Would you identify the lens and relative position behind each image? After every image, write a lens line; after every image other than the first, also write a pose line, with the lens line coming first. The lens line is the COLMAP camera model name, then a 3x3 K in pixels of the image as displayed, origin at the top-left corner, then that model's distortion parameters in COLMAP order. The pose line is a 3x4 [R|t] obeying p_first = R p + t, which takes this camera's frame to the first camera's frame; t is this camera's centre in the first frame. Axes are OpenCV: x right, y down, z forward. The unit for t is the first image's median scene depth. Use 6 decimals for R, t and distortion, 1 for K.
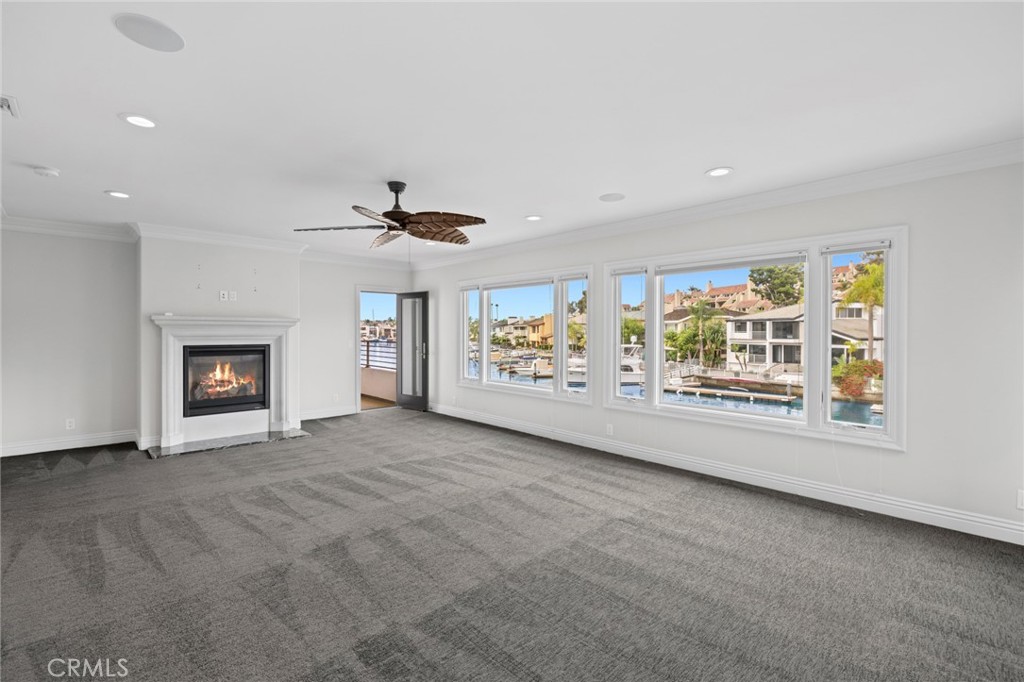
lens RADIAL K [[469.4, 0, 512.0], [0, 469.4, 341.0], [0, 0, 1]] dist [0.000180, 0.000000]
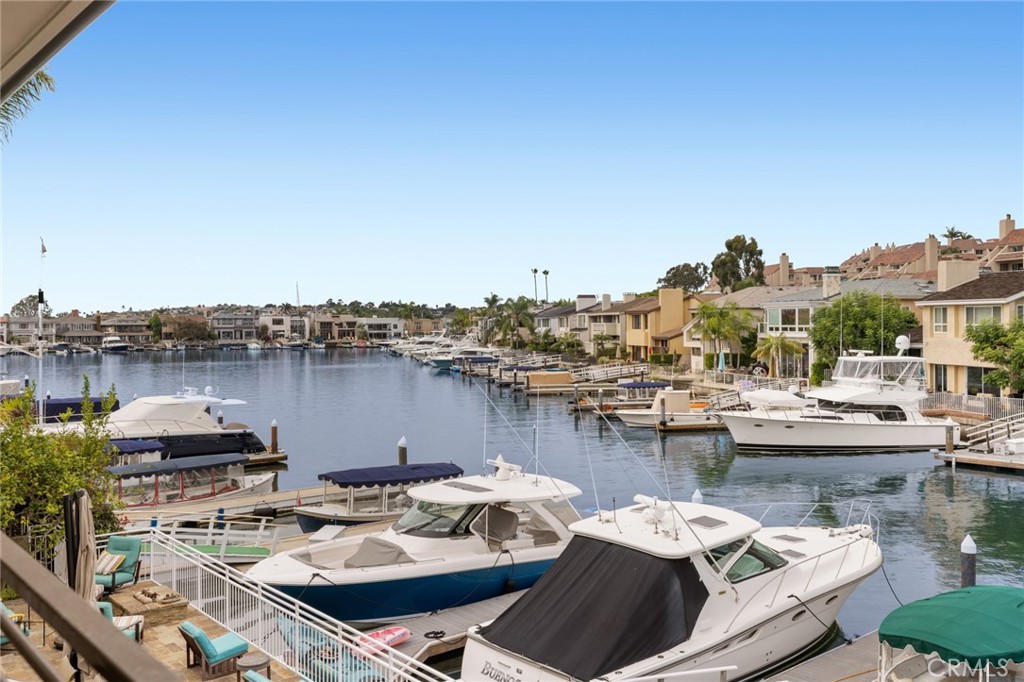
lens RADIAL K [[871.5, 0, 512.0], [0, 871.5, 341.0], [0, 0, 1]] dist [-0.002800, -0.001567]
pose [[0.998873, -0.005854, -0.047101, -0.036526], [0.005790, 0.999982, -0.001491, -0.004303], [0.047109, 0.001216, 0.998889, 0.124929]]
